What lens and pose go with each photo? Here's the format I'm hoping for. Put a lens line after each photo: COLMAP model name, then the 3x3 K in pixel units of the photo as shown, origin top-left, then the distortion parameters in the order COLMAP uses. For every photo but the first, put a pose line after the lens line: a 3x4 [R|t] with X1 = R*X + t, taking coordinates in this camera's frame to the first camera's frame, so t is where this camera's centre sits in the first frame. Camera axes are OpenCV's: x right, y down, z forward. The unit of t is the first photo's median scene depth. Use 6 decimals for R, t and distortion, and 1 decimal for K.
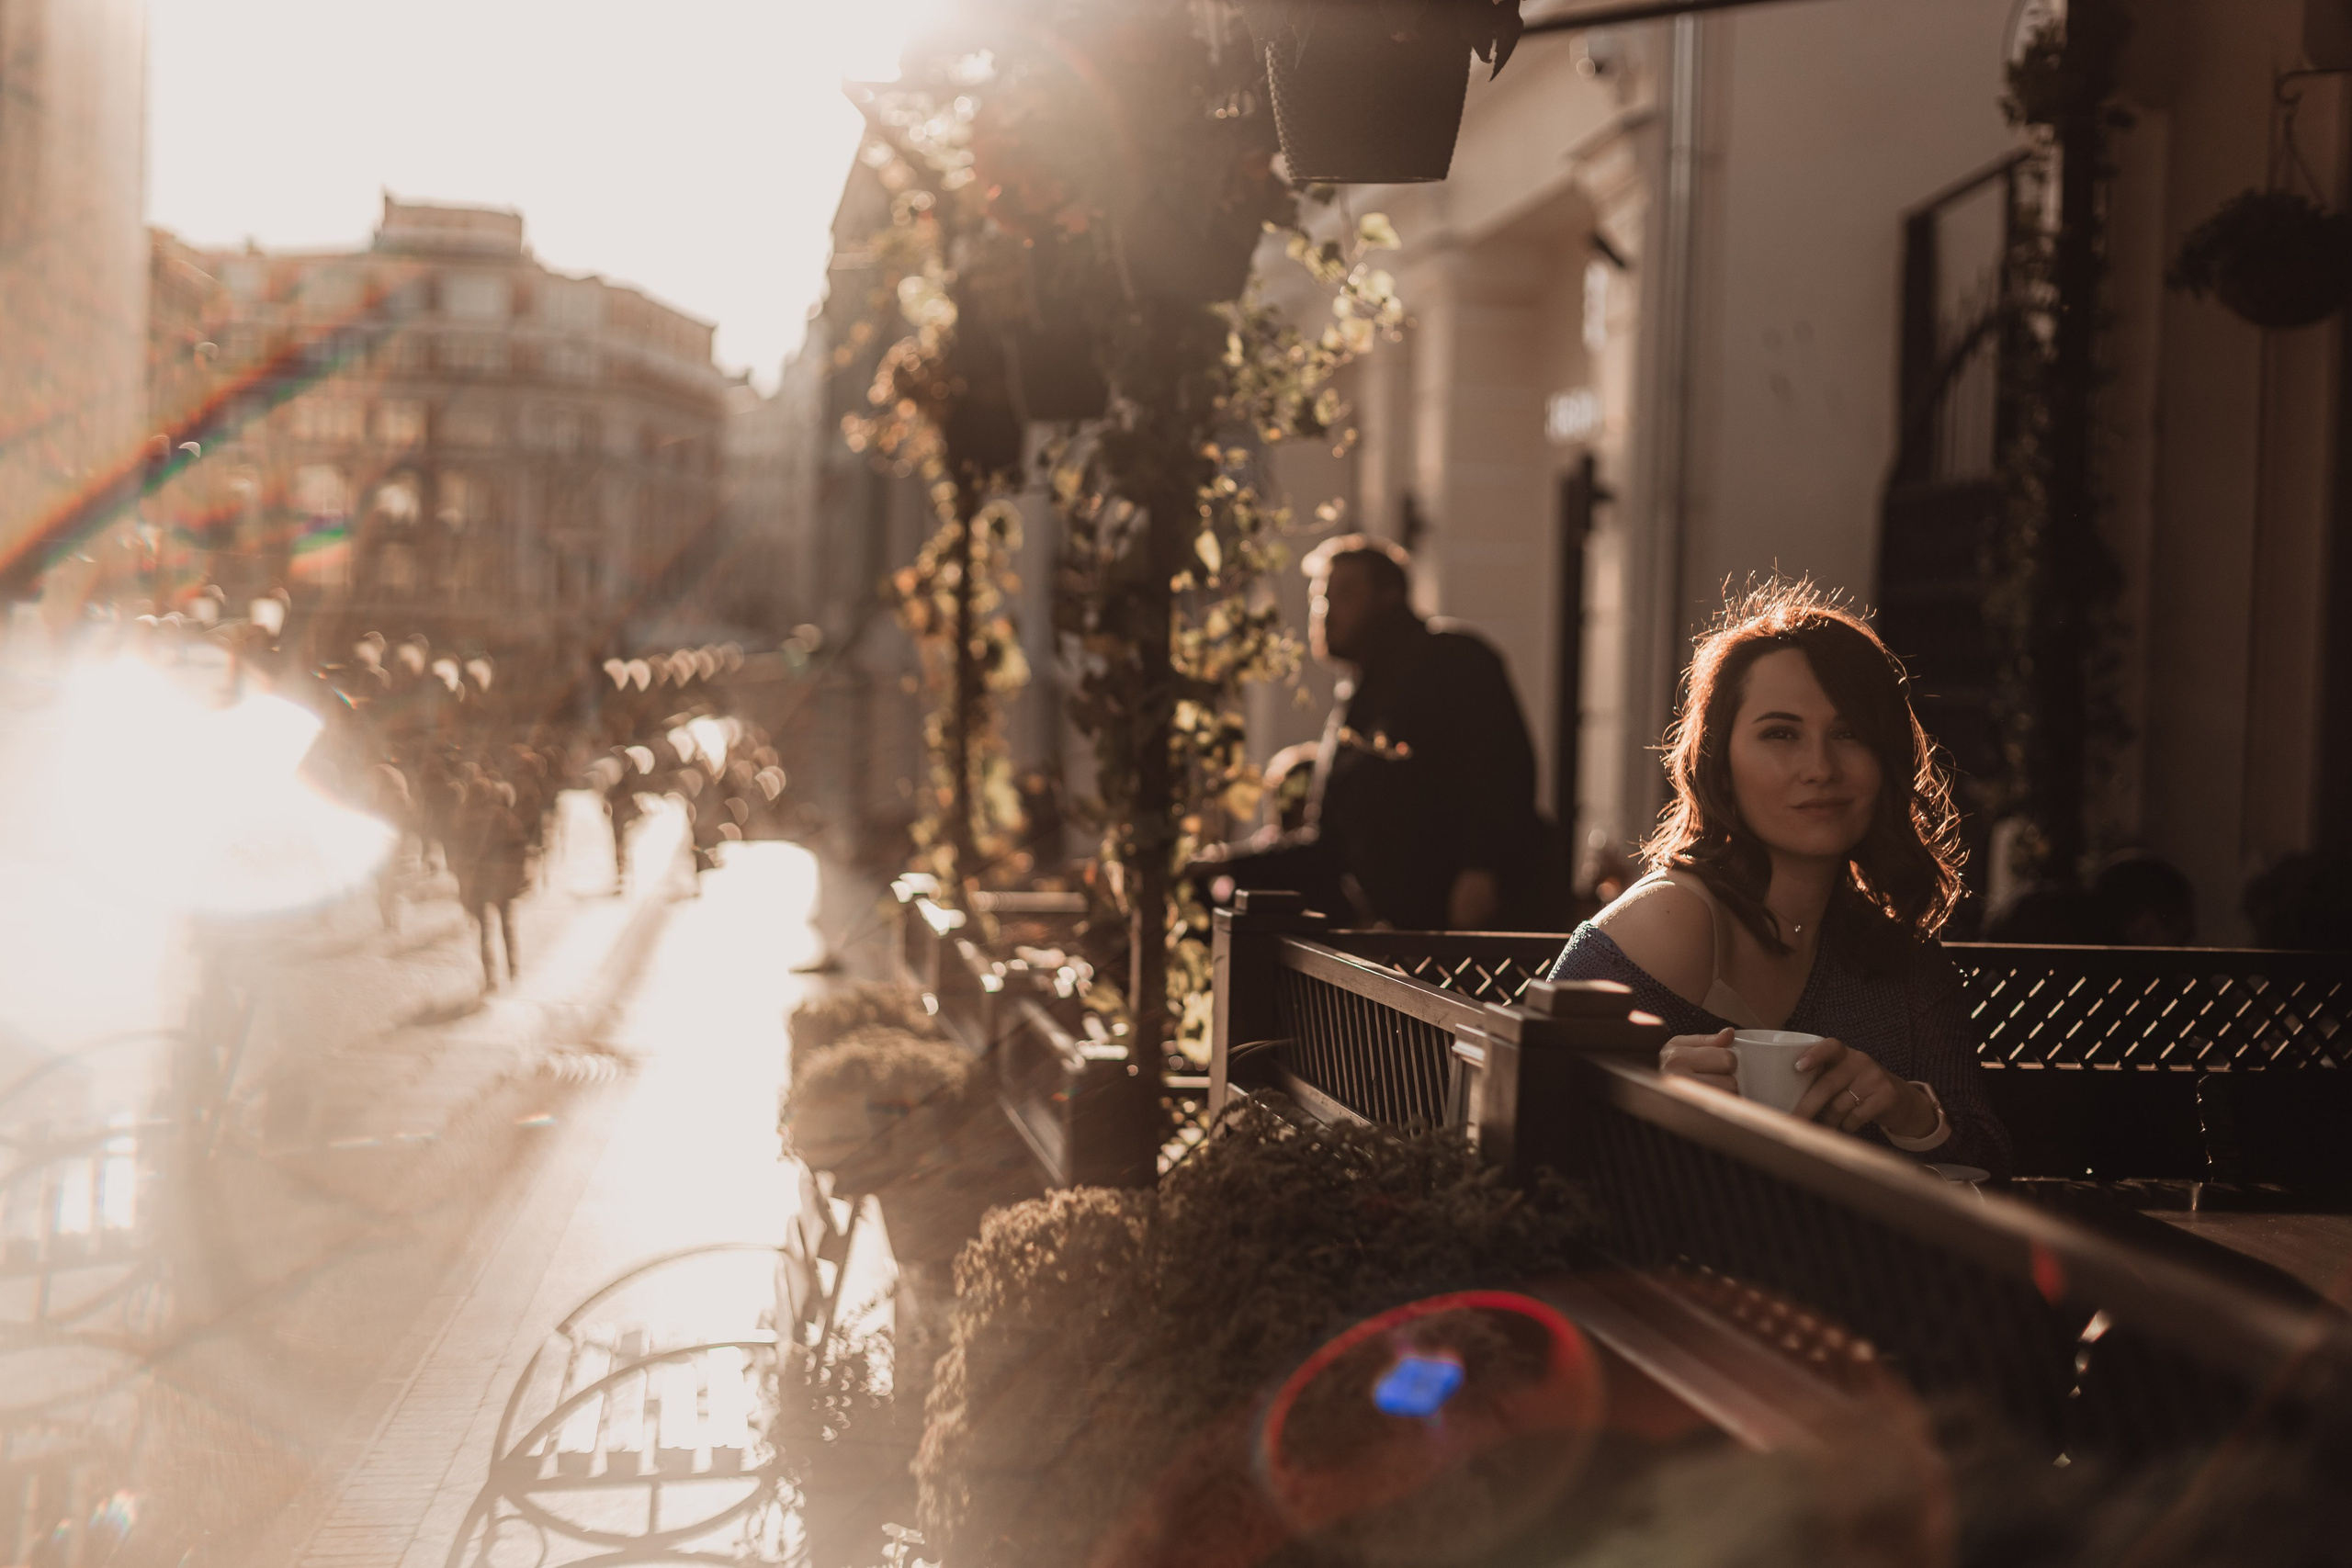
lens RADIAL K [[3279.0, 0, 1176.0], [0, 3279.0, 784.0], [0, 0, 1]] dist [0.011289, -0.060885]
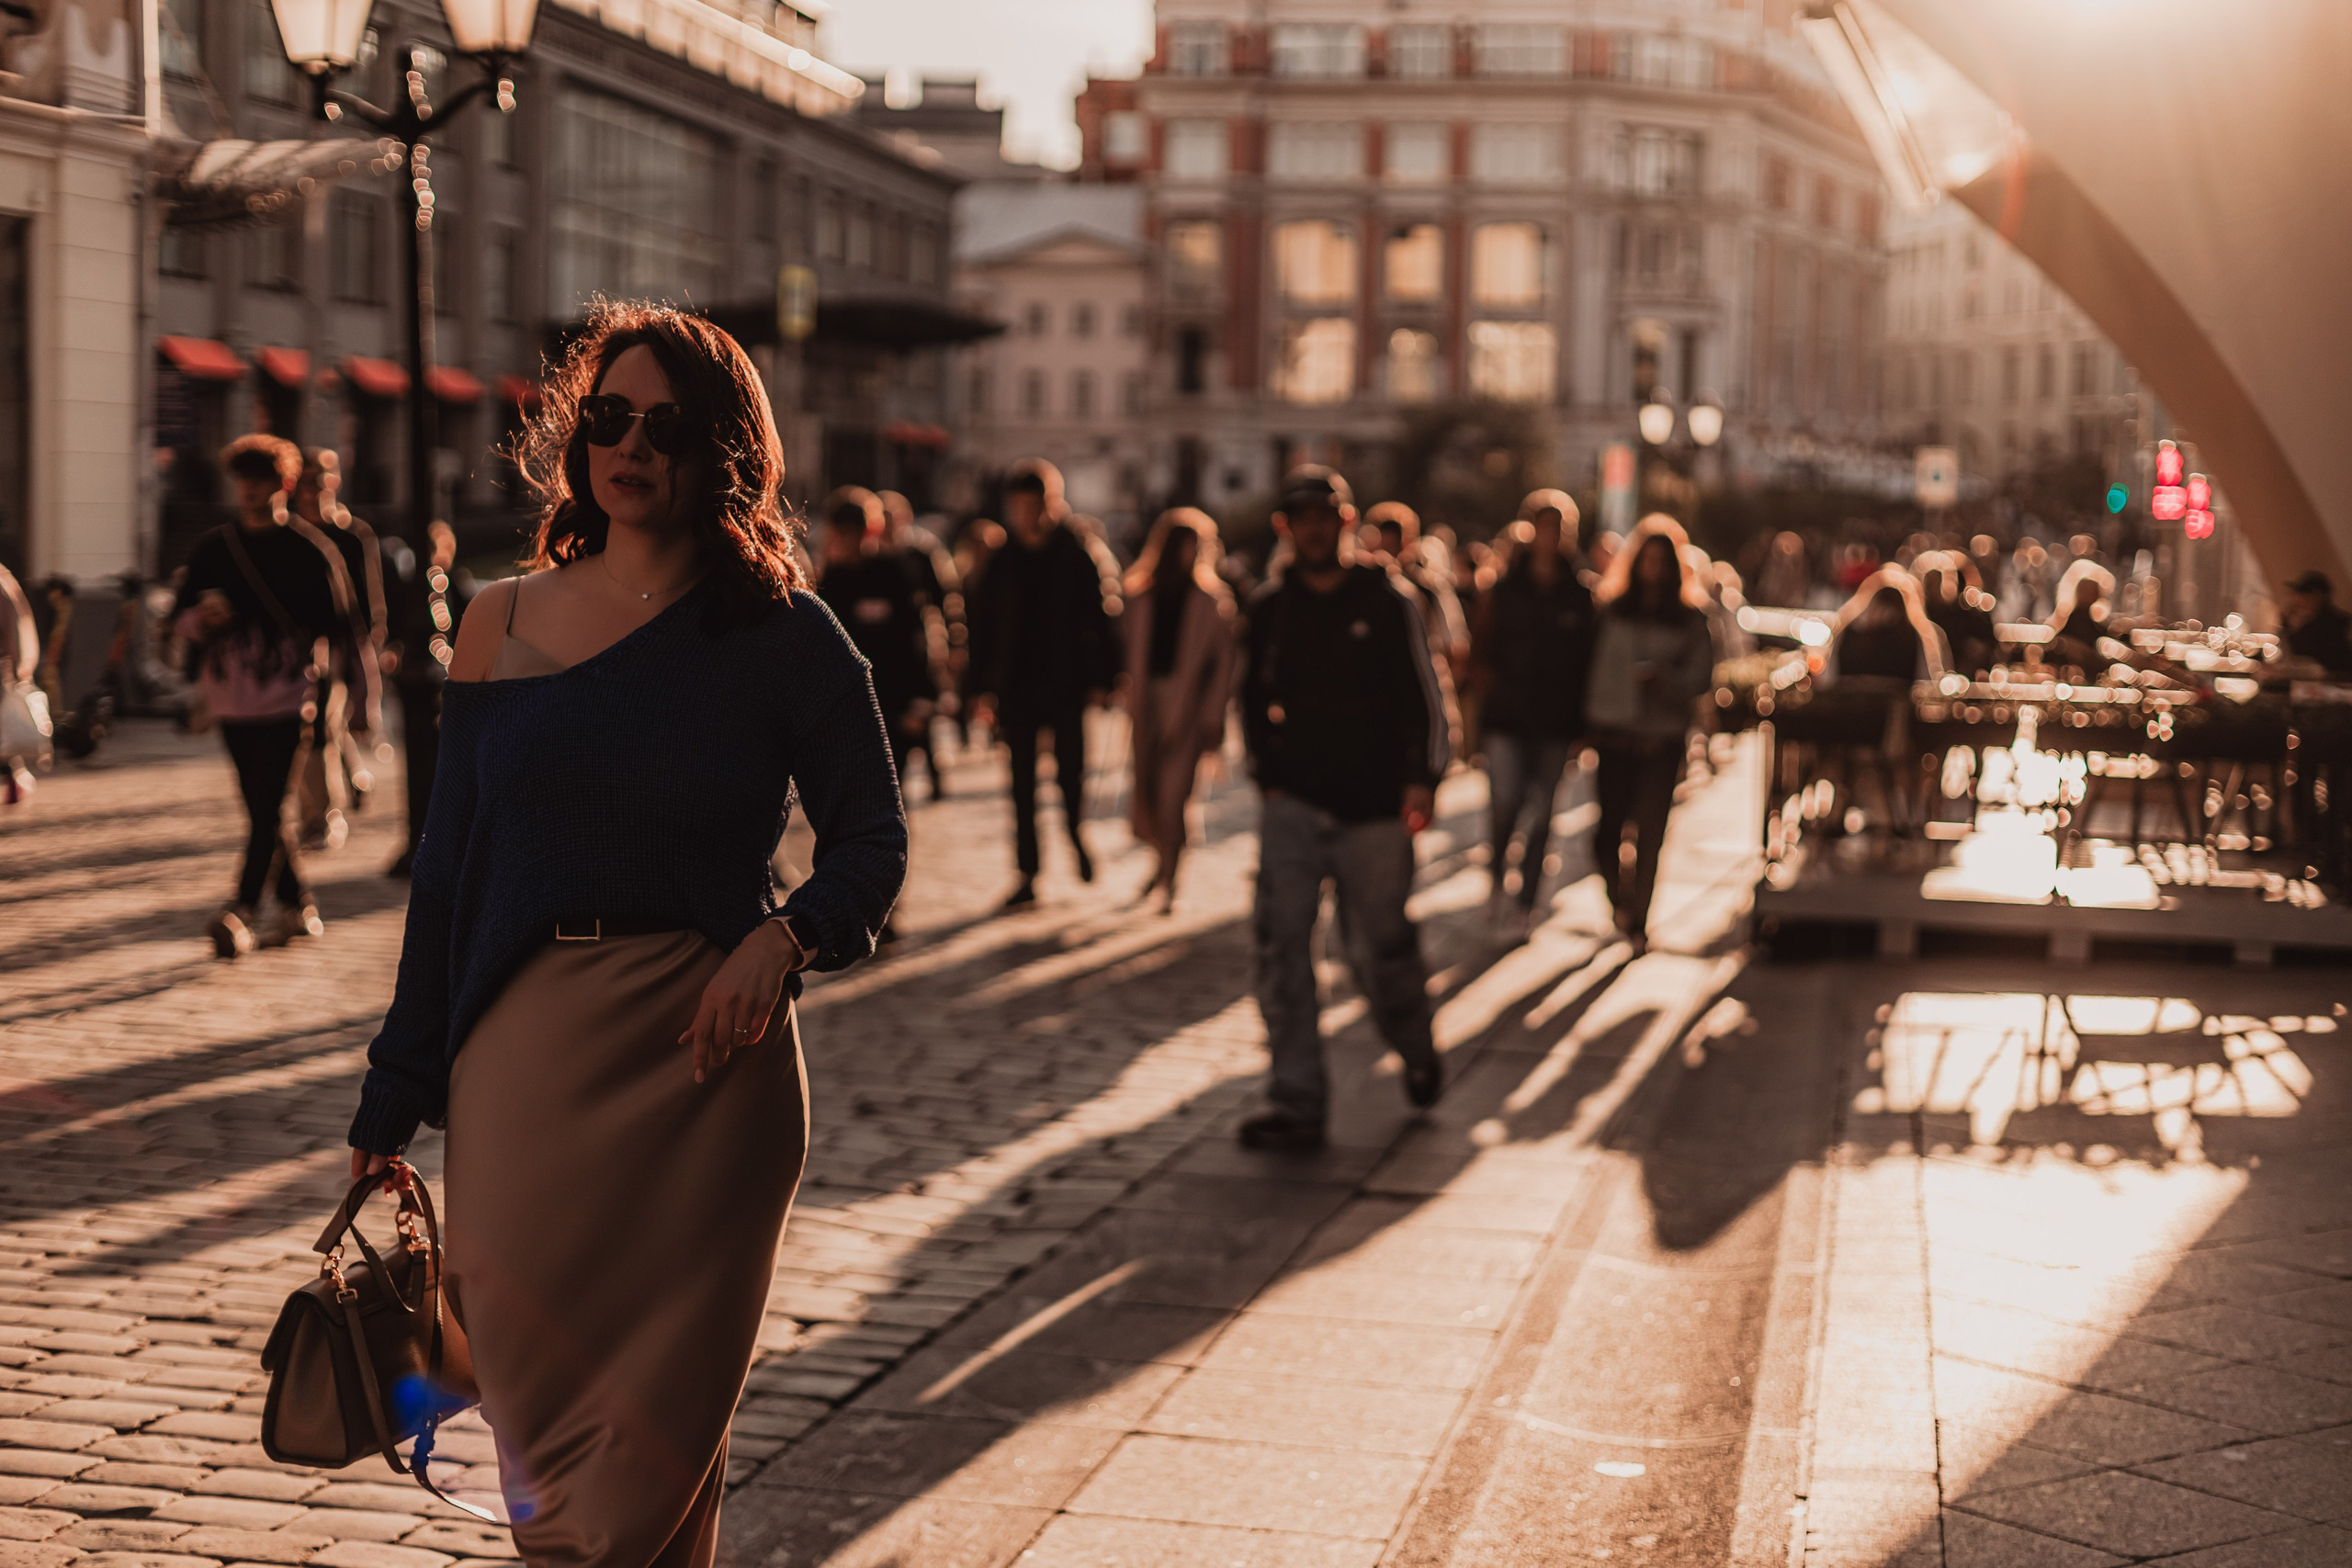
lens RADIAL K [[3323.4, 0, 1176.0], [0, 3323.4, 784.0], [0, 0, 1]] dist [0.003317, -0.098887]
pose [[0.943183, 0.014488, -0.331957, -0.675763], [-0.001910, 0.999269, 0.038186, -0.062394], [0.332267, -0.035382, 0.942521, 4.373619]]
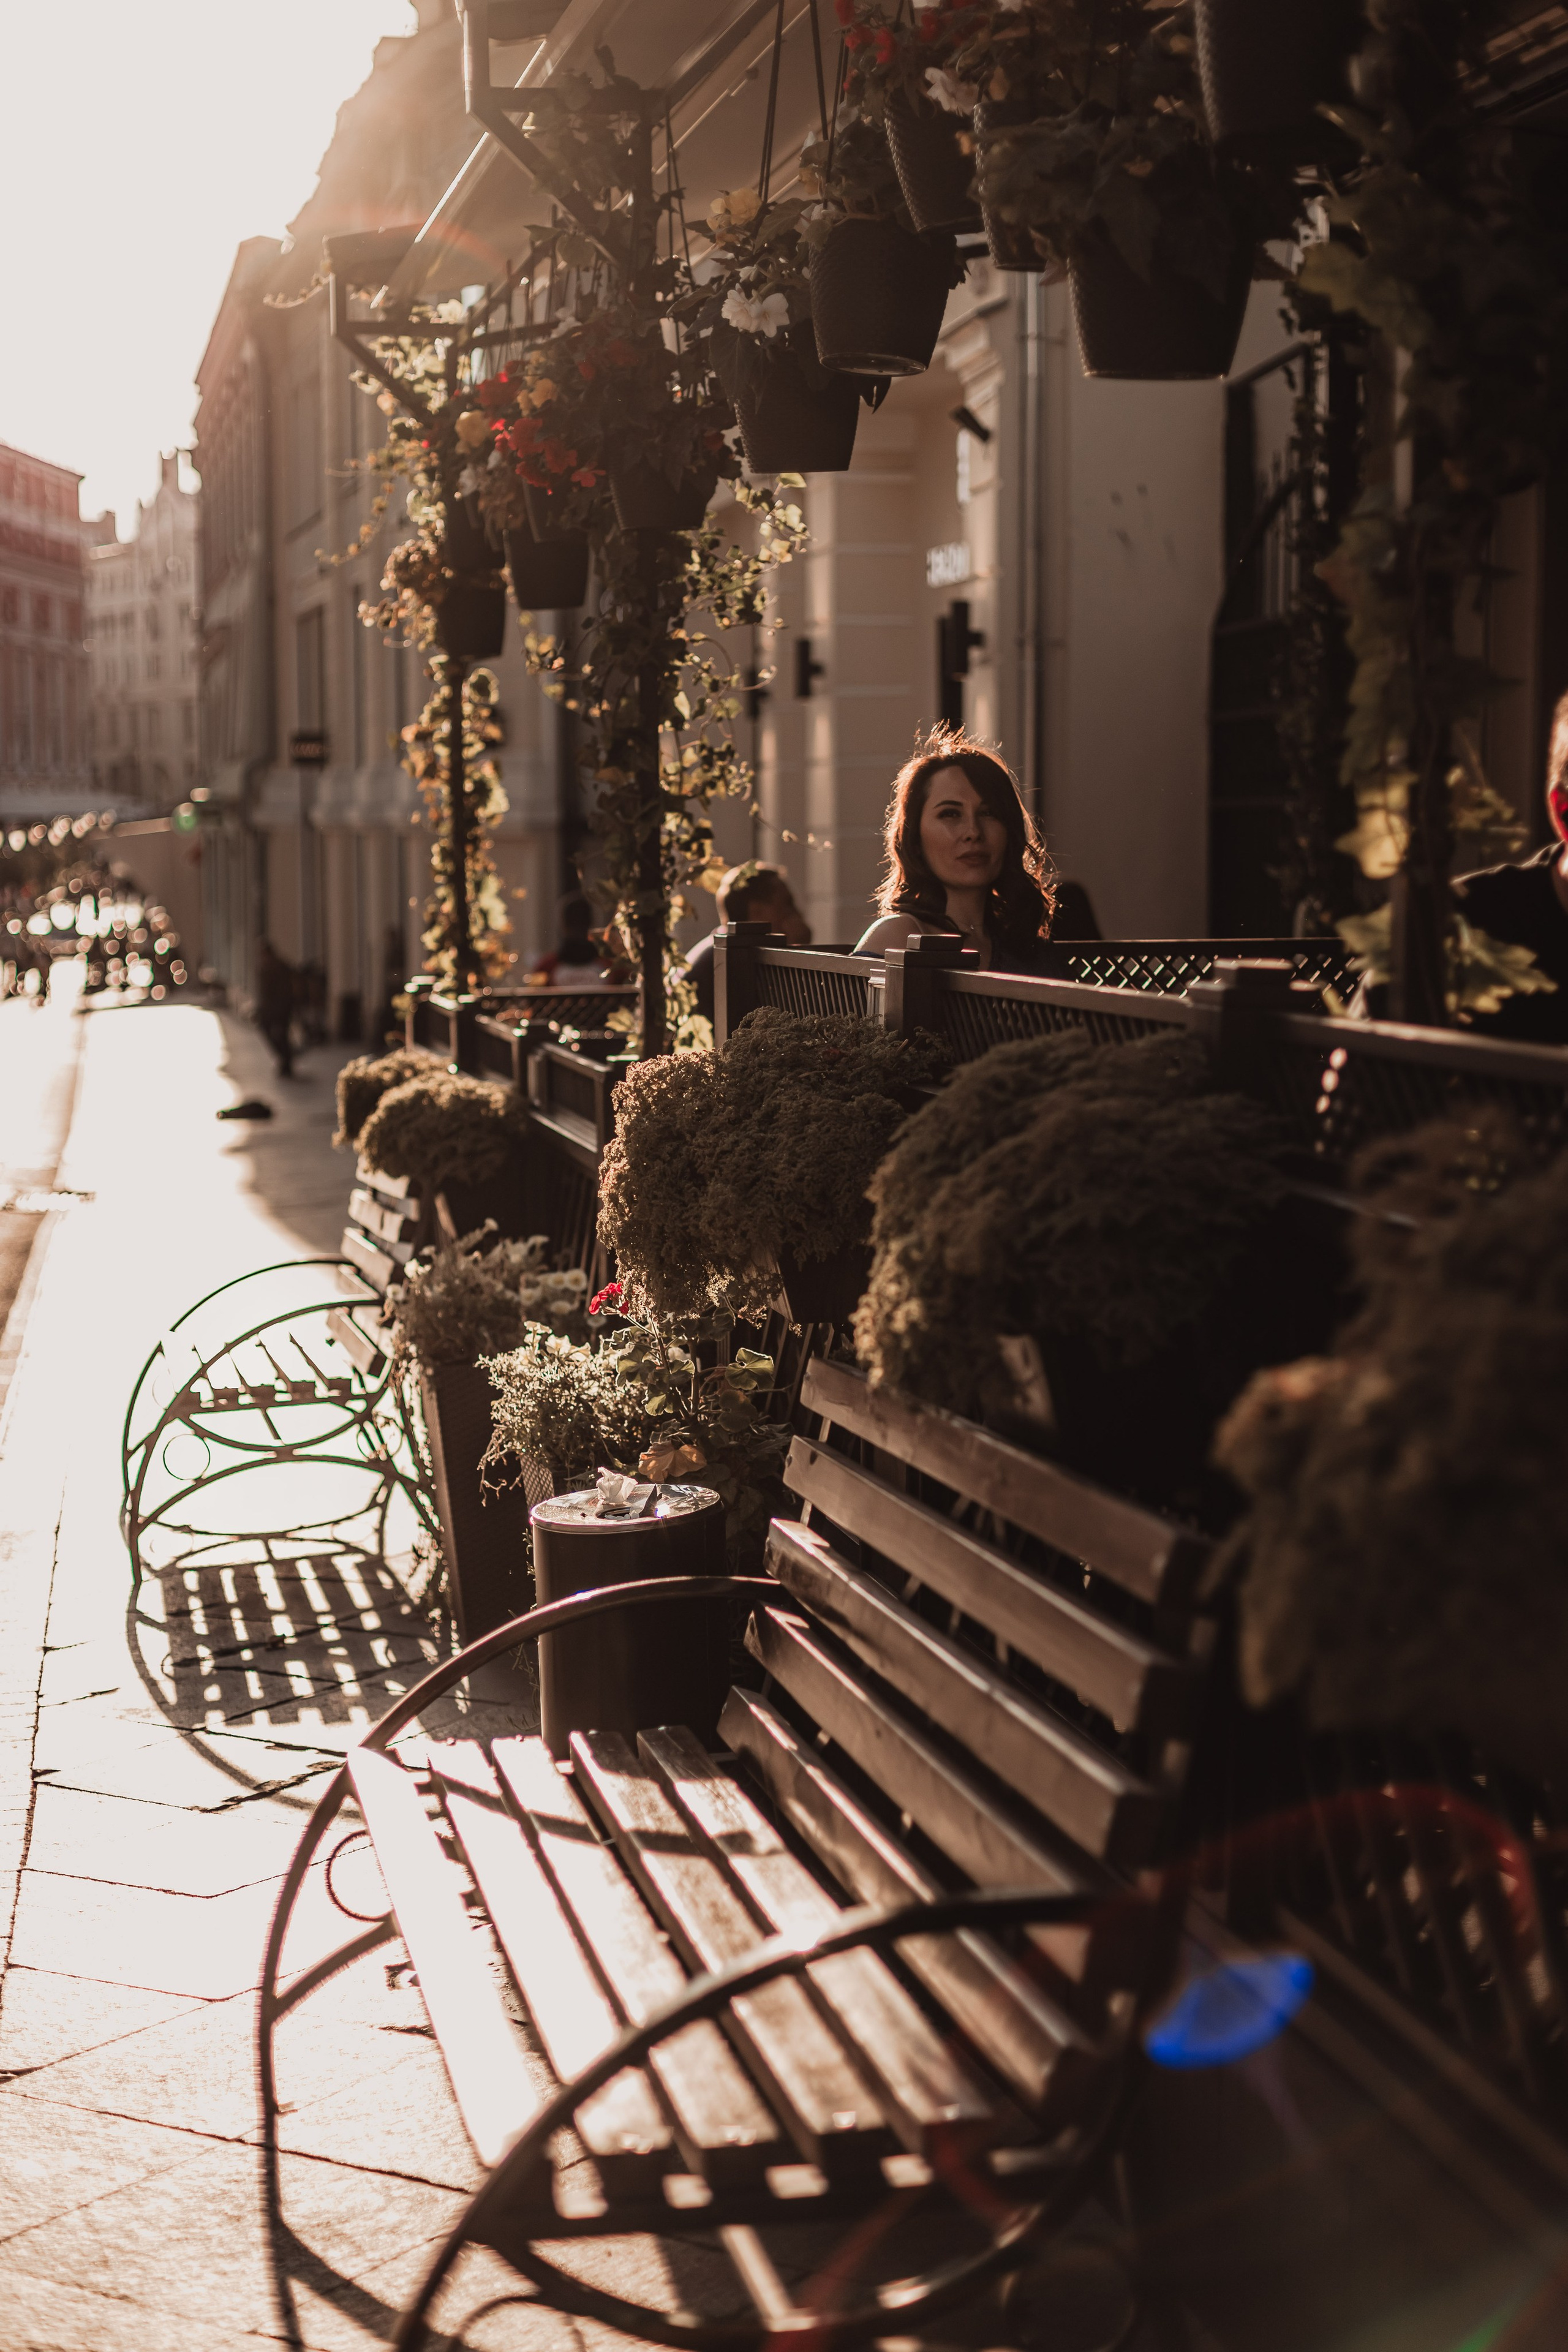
lens RADIAL K [[3411.1, 0, 784.0], [0, 3411.1, 1176.0], [0, 0, 1]] dist [0.004588, -0.011823]
pose [[0.997154, -0.041612, 0.062867, -0.037340], [0.037074, 0.996737, 0.071704, 0.022096], [-0.065646, -0.069169, 0.995443, -0.386231]]
